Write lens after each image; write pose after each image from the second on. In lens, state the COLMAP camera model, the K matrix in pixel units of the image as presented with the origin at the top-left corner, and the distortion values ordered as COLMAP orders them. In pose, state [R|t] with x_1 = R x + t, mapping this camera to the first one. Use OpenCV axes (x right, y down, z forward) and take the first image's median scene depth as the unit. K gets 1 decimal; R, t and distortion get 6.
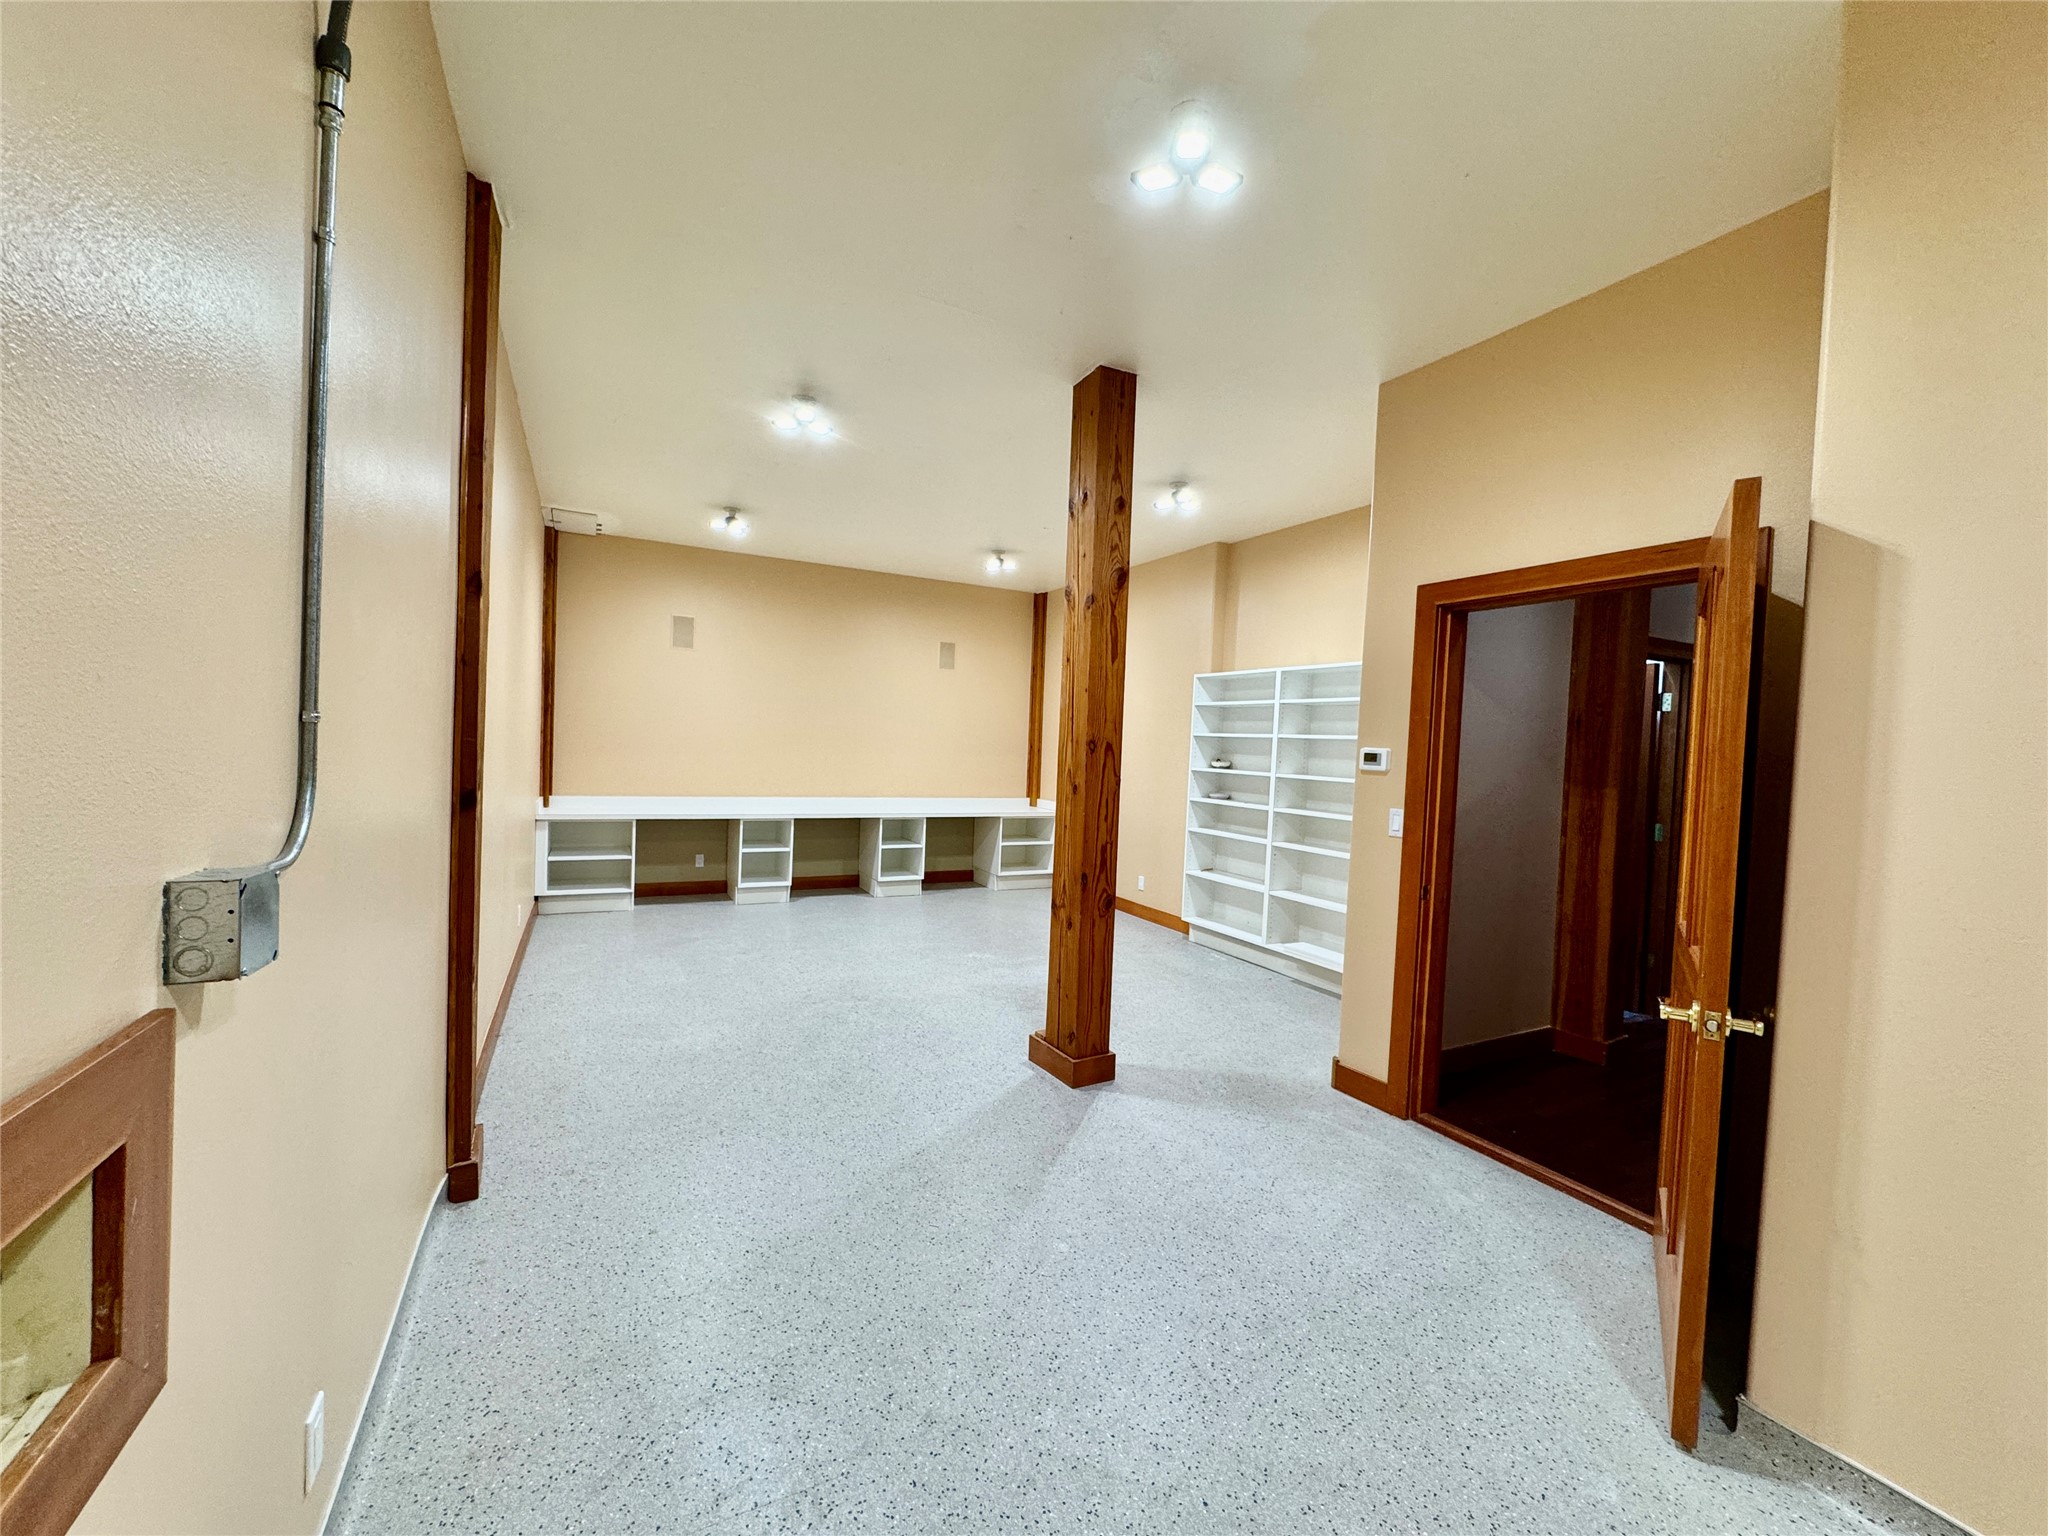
lens RADIAL K [[816.4, 0, 1015.1], [0, 816.4, 762.5], [0, 0, 1]] dist [-0.003438, 0.000489]
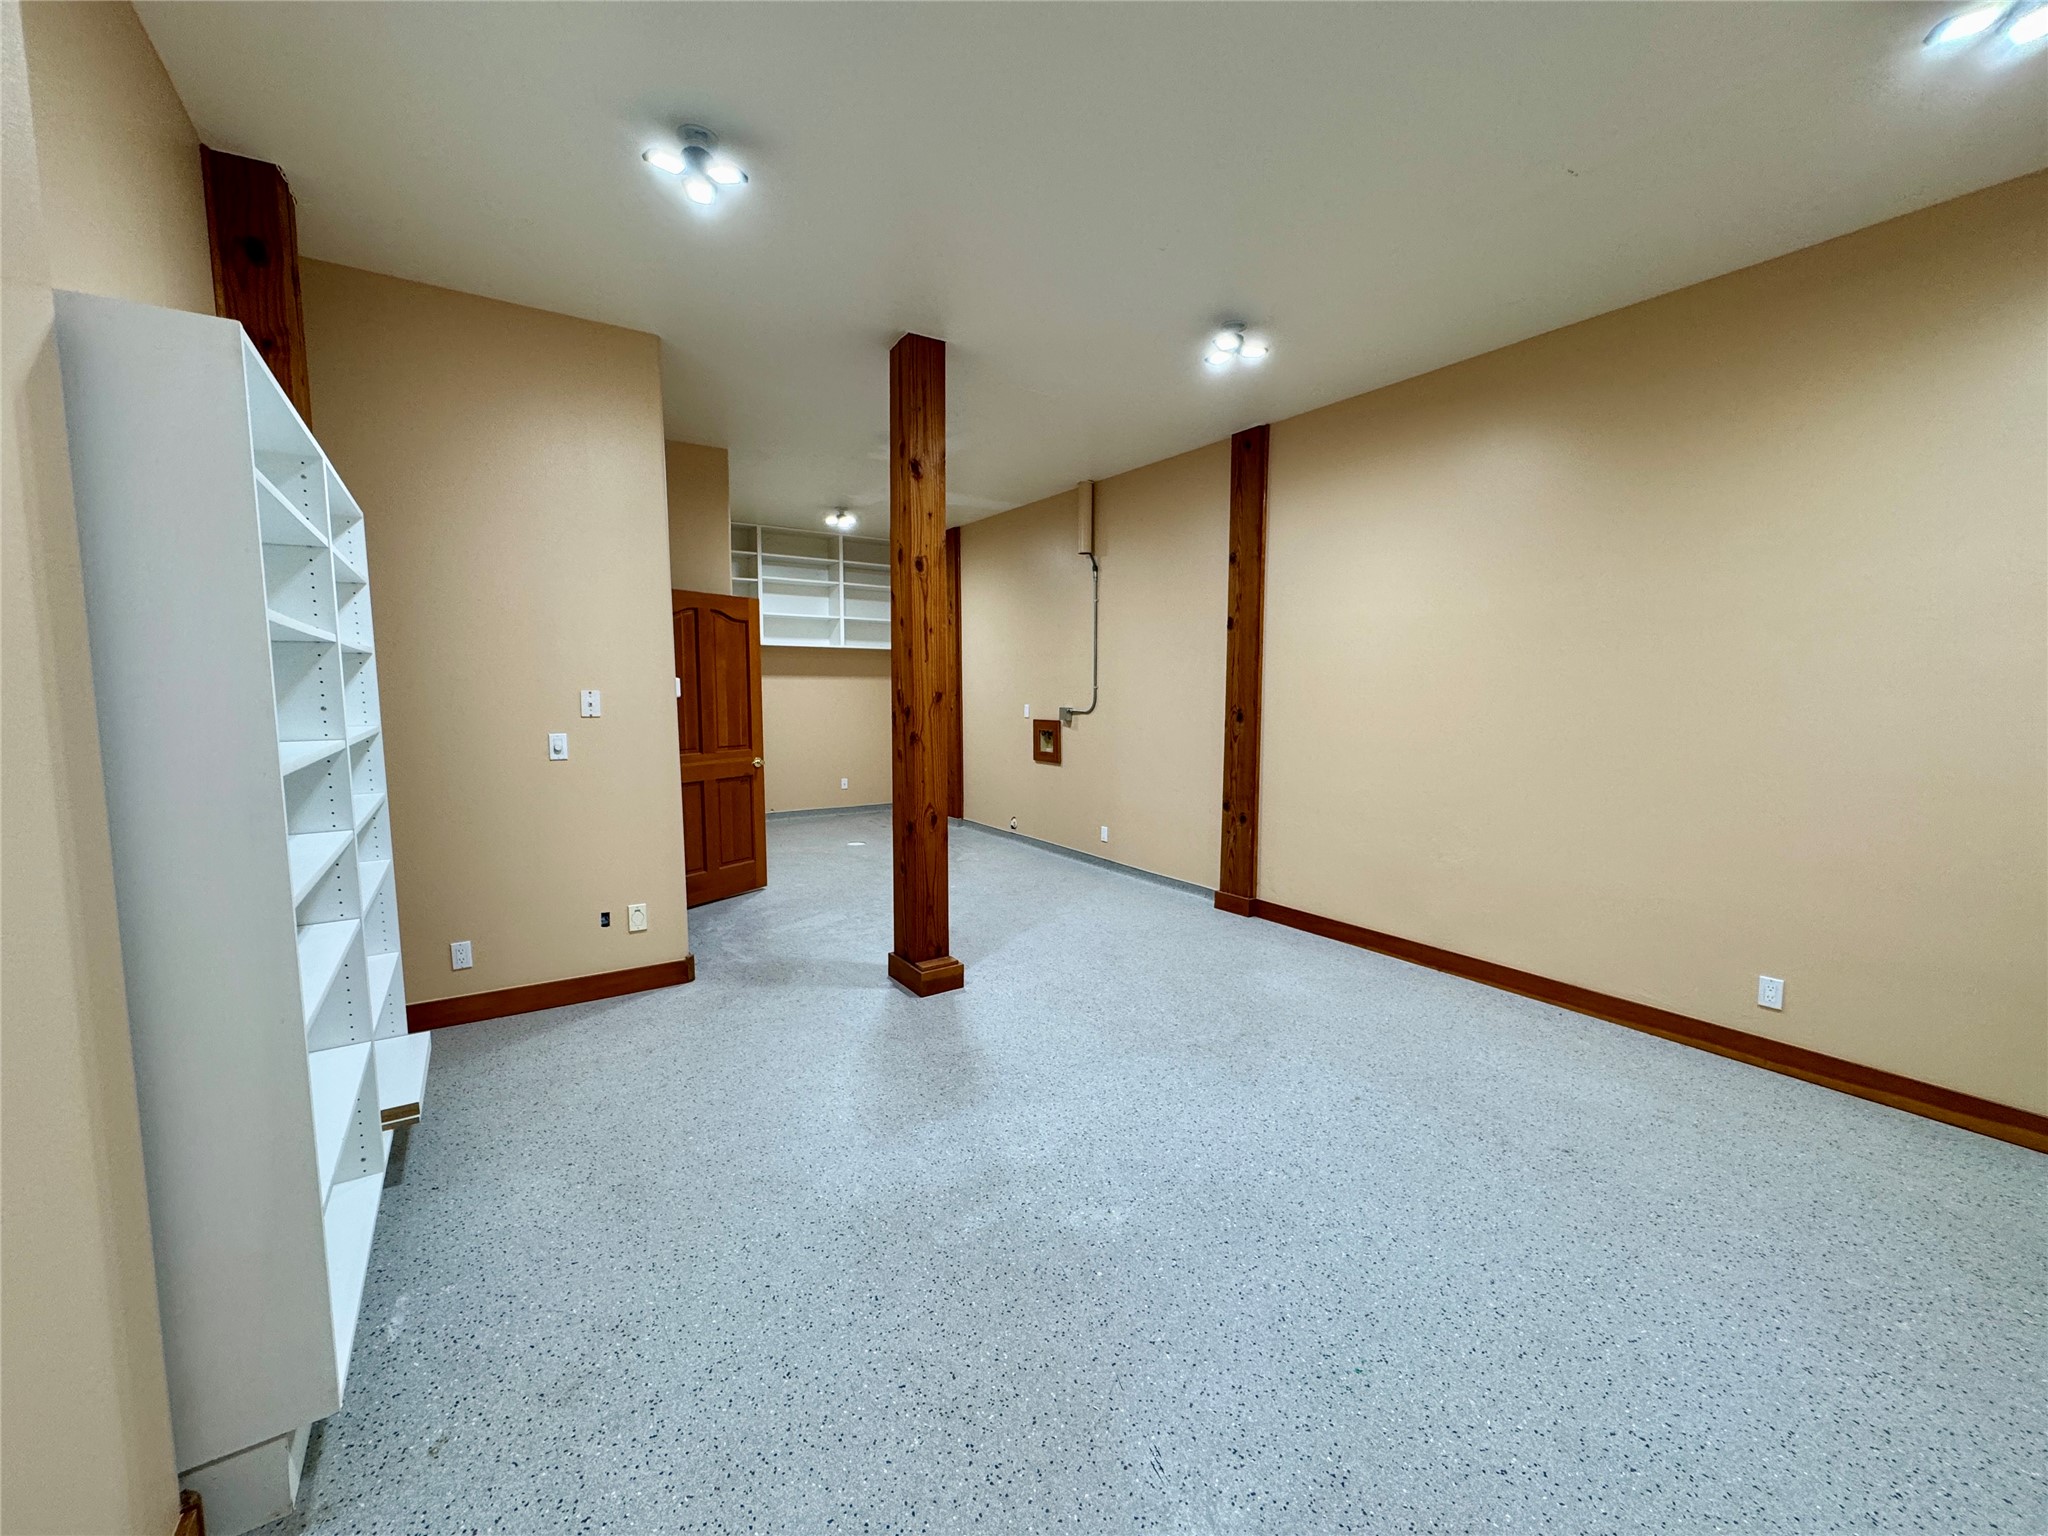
lens RADIAL K [[816.4, 0, 1015.9], [0, 816.4, 773.0], [0, 0, 1]] dist [-0.003438, 0.000489]
pose [[-0.994428, -0.031814, -0.100505, 0.064735], [-0.044549, 0.990886, 0.127125, -0.048755], [0.095545, 0.130894, -0.986782, 2.031872]]
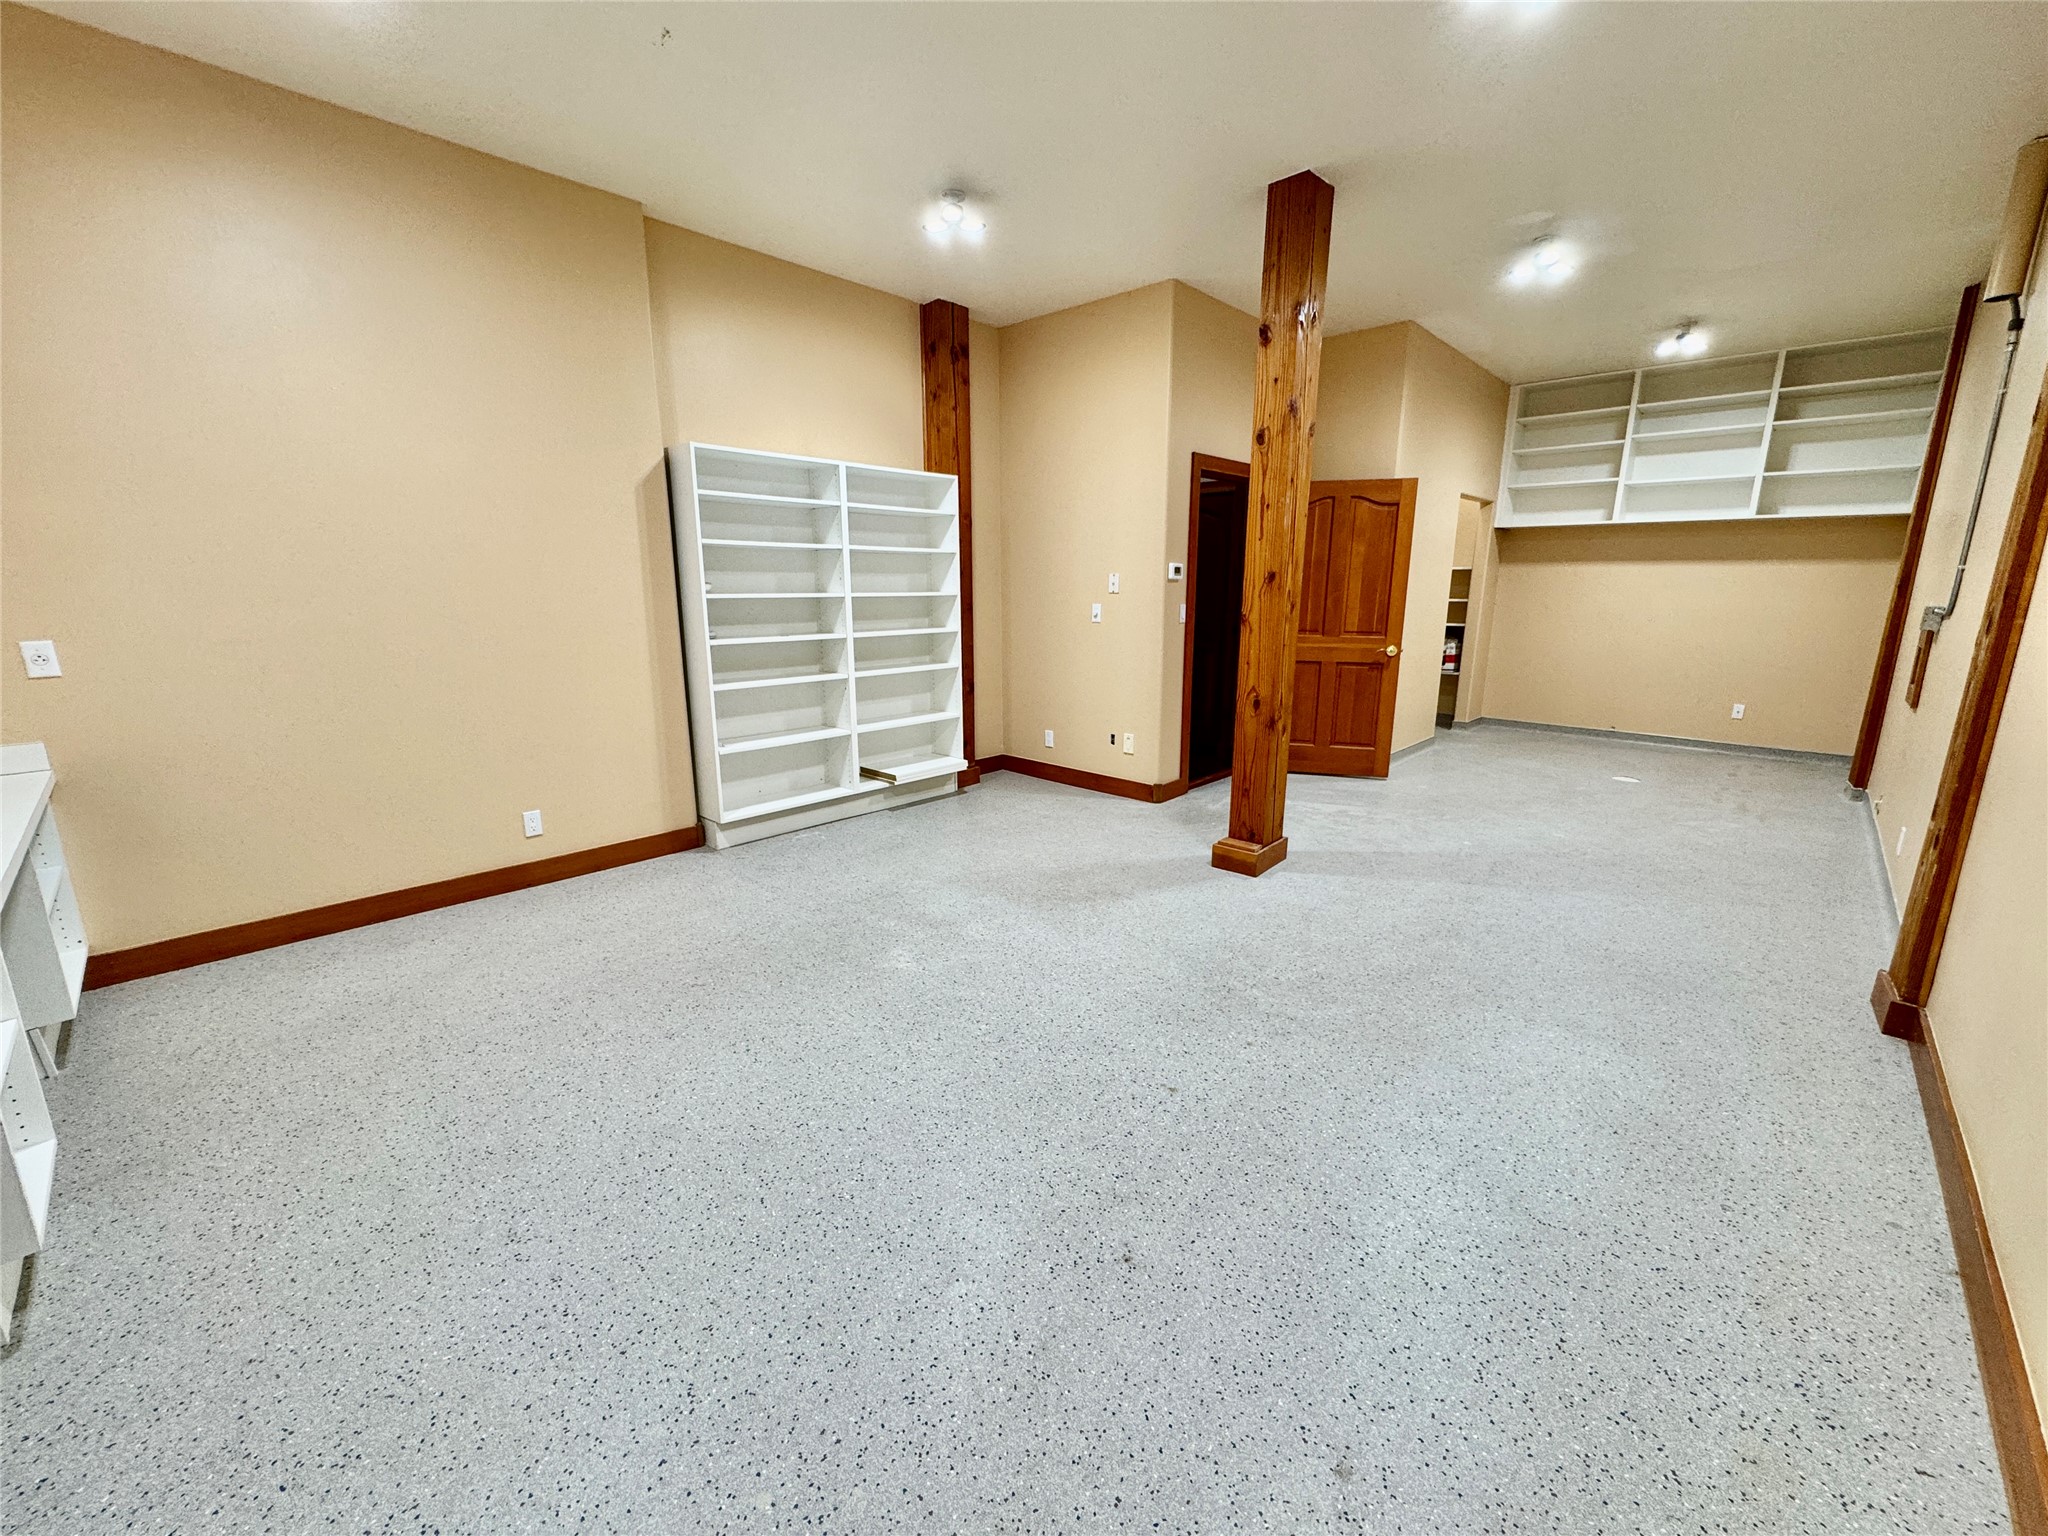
lens RADIAL K [[816.4, 0, 1023.5], [0, 816.4, 769.2], [0, 0, 1]] dist [-0.003438, 0.000489]
pose [[-0.328919, -0.250238, 0.910600, -0.807561], [0.009313, 0.963347, 0.268097, -0.051774], [-0.944312, 0.096663, -0.314533, 1.608852]]
